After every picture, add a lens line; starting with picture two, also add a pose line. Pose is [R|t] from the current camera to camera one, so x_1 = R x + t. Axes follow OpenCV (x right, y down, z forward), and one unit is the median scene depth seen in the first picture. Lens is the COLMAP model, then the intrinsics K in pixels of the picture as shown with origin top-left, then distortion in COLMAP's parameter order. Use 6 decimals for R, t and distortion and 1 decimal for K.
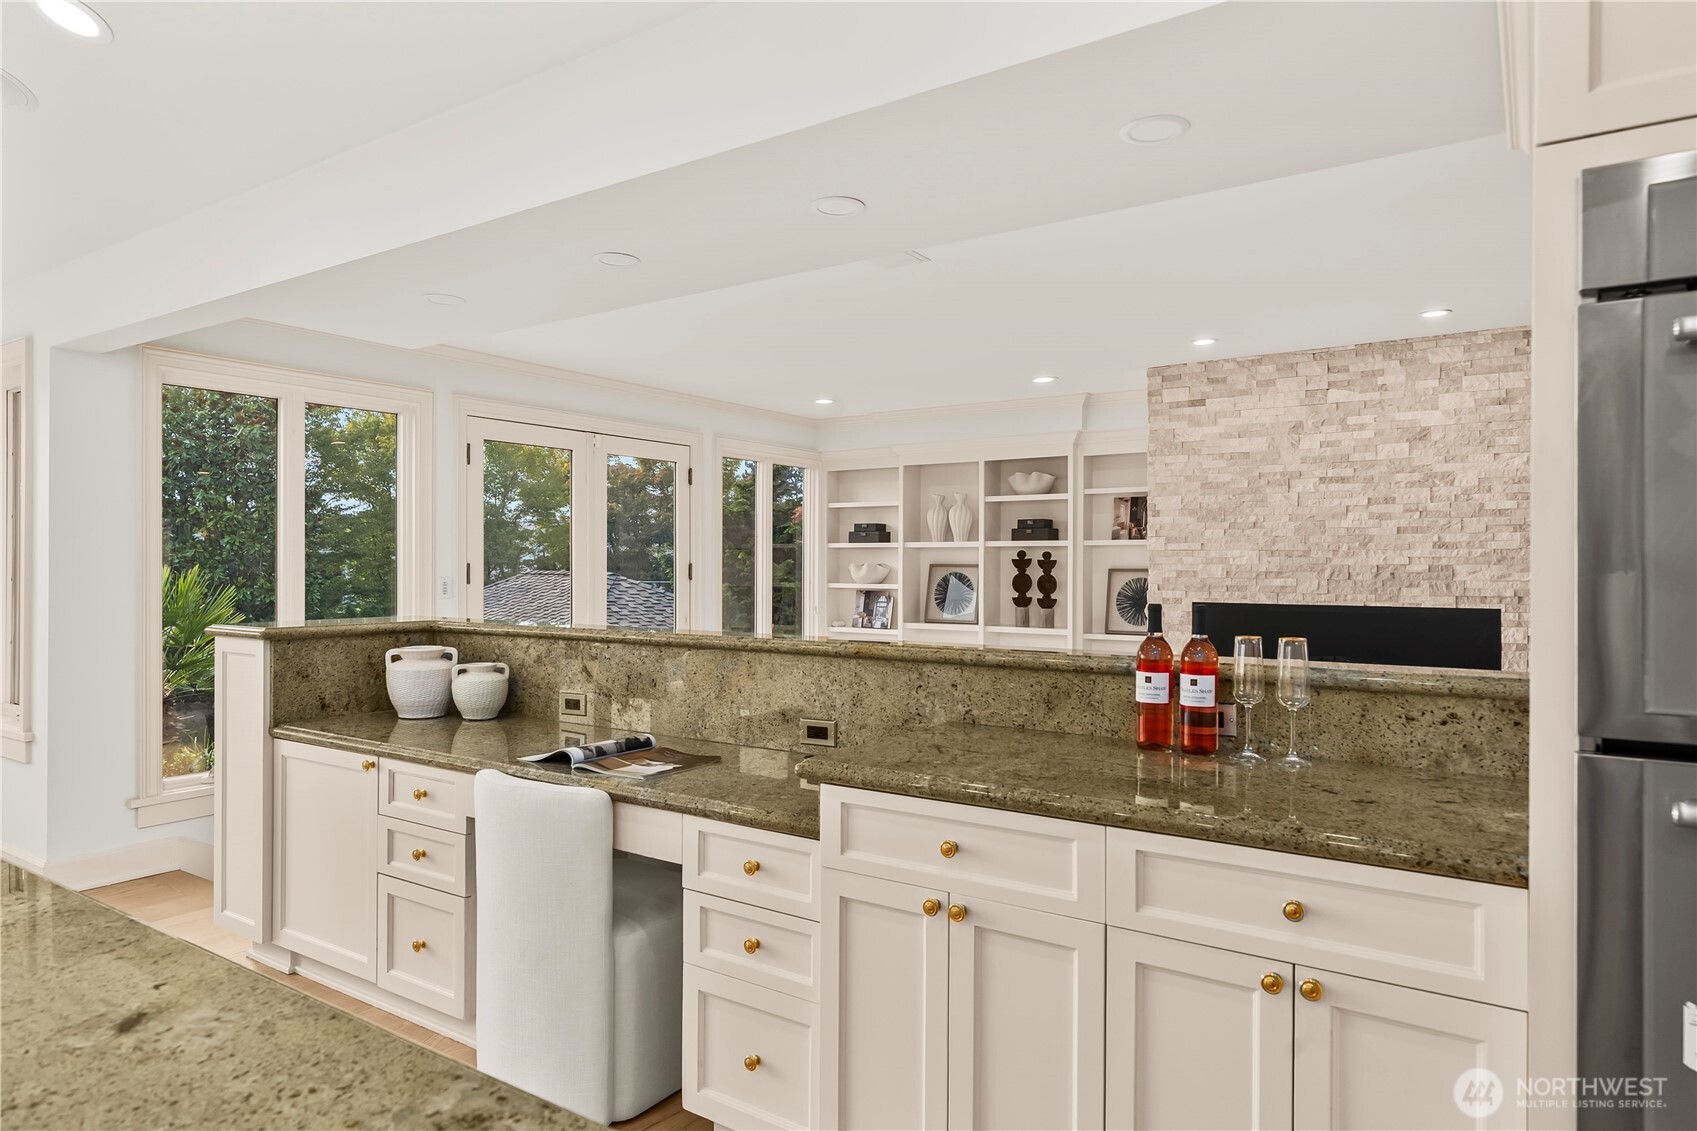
lens RADIAL K [[1033.5, 0, 848.5], [0, 1033.5, 568.7], [0, 0, 1]] dist [-0.003924, -0.000704]
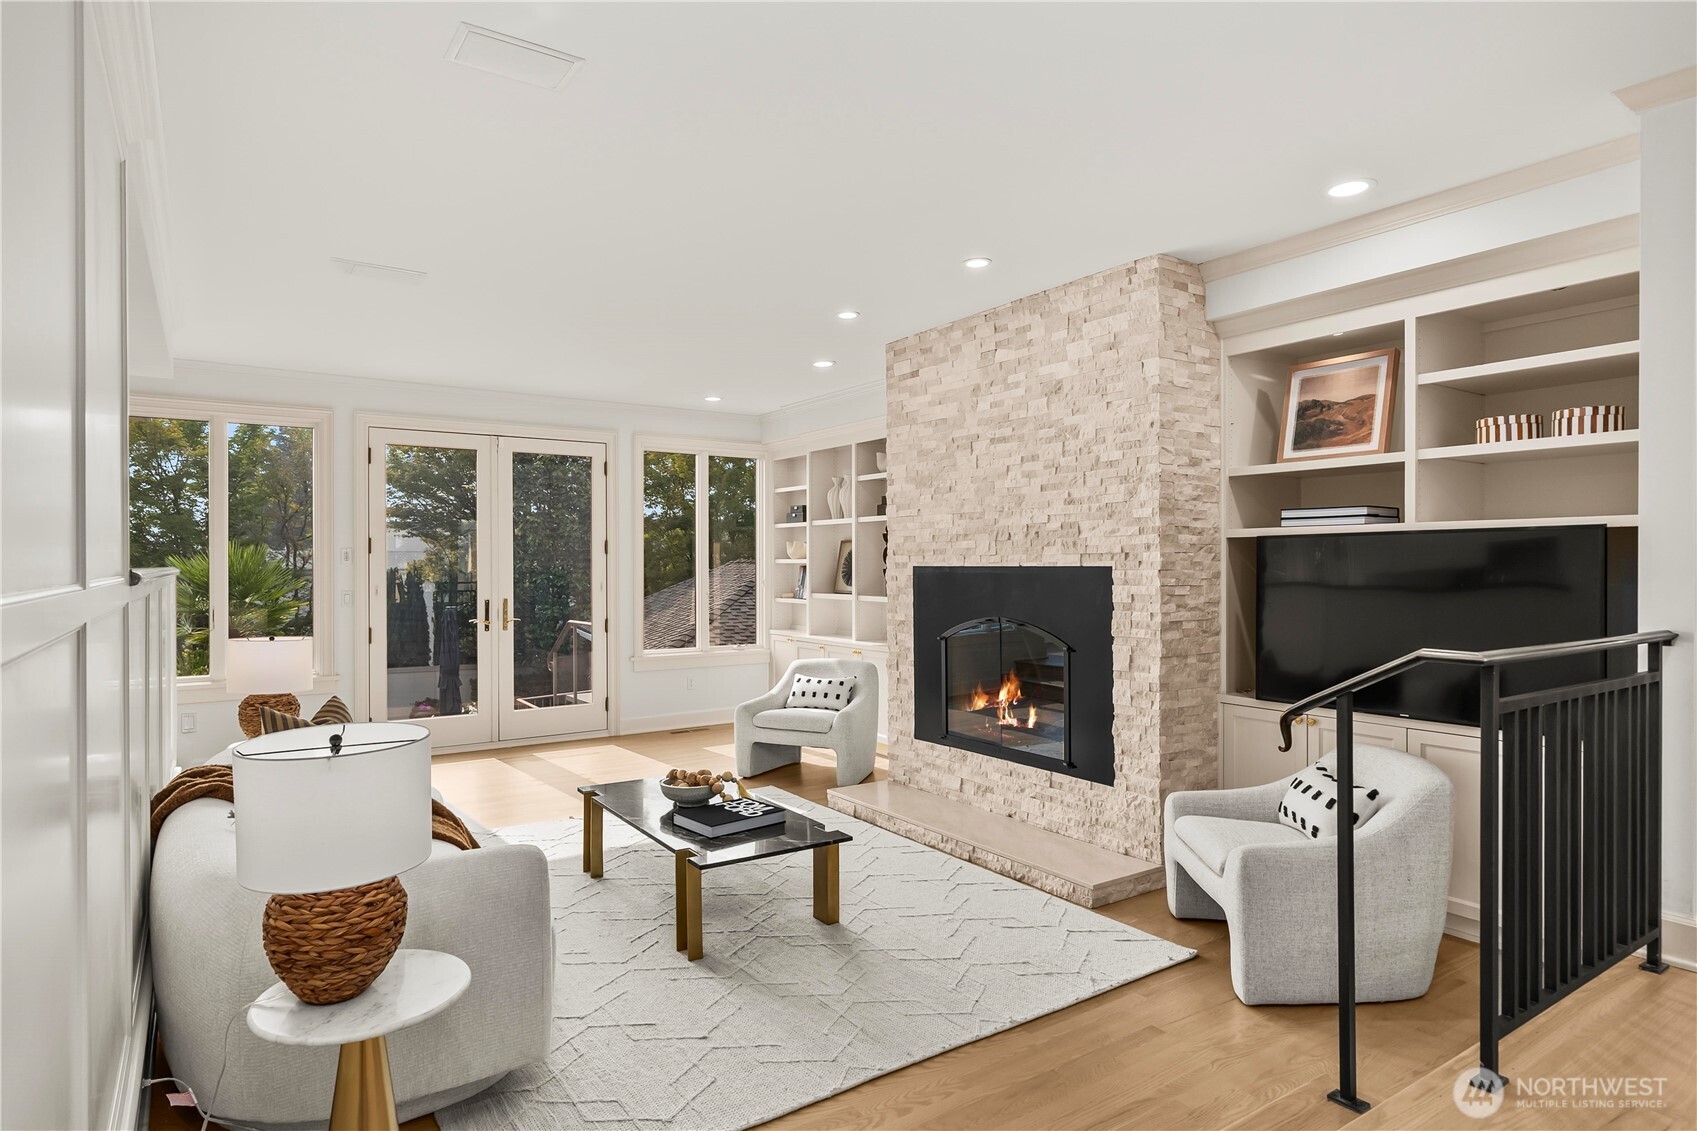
lens RADIAL K [[943.0, 0, 849.2], [0, 943.0, 567.6], [0, 0, 1]] dist [0.001505, -0.000004]
pose [[0.934692, -0.004515, -0.355430, 0.653515], [0.004910, 0.999988, 0.000210, 0.035501], [0.355424, -0.001941, 0.934703, 0.099314]]
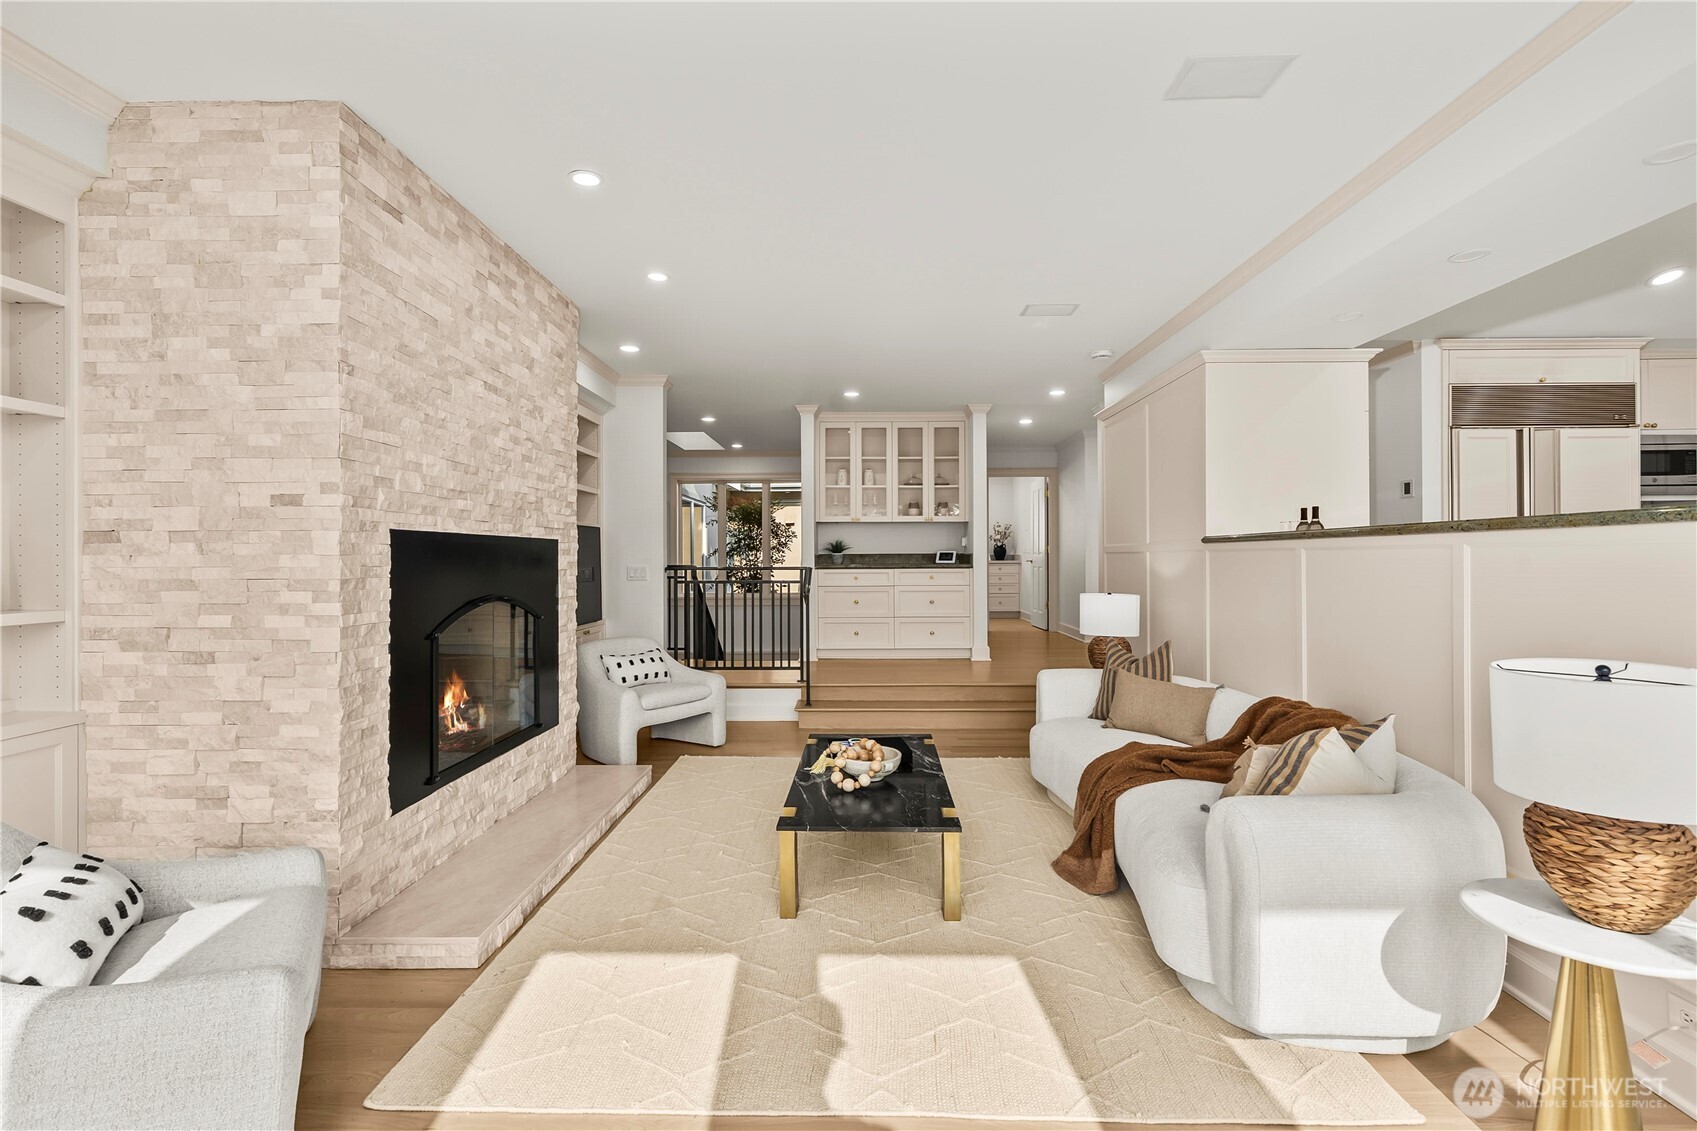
lens RADIAL K [[788.4, 0, 851.7], [0, 788.4, 561.0], [0, 0, 1]] dist [-0.001313, -0.000169]
pose [[-0.555152, 0.002153, 0.831746, -0.230707], [0.005727, 0.999983, 0.001234, 0.056368], [-0.831729, 0.005448, -0.555155, 1.107808]]
